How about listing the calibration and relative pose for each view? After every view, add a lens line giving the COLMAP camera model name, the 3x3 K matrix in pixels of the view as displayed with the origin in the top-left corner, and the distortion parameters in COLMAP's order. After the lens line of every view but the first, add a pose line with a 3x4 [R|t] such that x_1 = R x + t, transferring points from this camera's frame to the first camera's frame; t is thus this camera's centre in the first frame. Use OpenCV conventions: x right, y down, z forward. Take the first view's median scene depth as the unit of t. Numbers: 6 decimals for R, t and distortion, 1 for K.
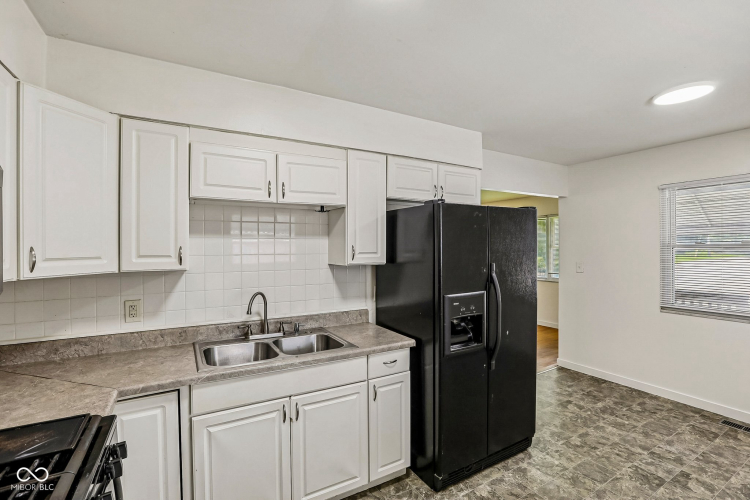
lens RADIAL K [[343.9, 0, 375.9], [0, 343.9, 246.2], [0, 0, 1]] dist [-0.045094, 0.020857]
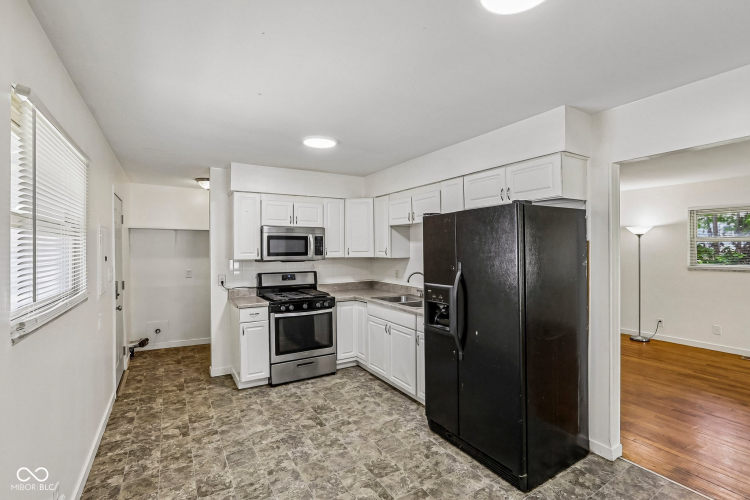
lens RADIAL K [[338.0, 0, 375.0], [0, 338.0, 250.0], [0, 0, 1]] dist [-0.080128, 0.020133]
pose [[0.021051, 0.008049, -0.999746, 1.504659], [0.001282, 0.999967, 0.008078, -0.000825], [0.999778, -0.001452, 0.021040, 0.759132]]
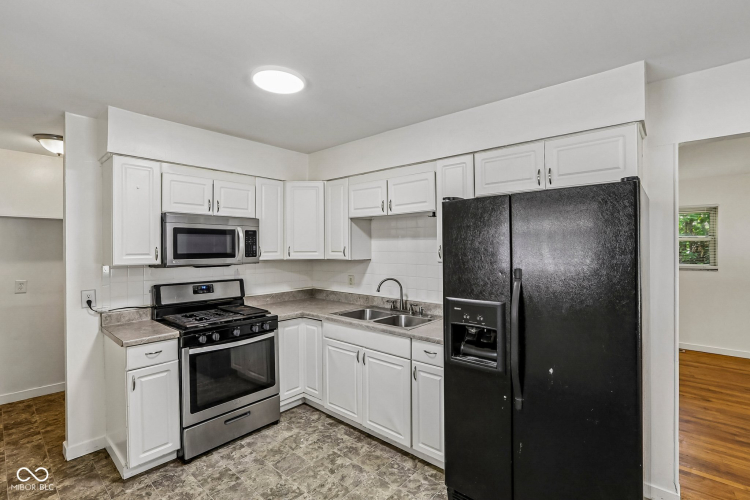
lens RADIAL K [[345.0, 0, 371.5], [0, 345.0, 246.2], [0, 0, 1]] dist [-0.022280, -0.000836]
pose [[0.321181, 0.001710, -0.947016, 1.028288], [0.000526, 0.999998, 0.001984, -0.001749], [0.947018, -0.001135, 0.321179, 0.478182]]
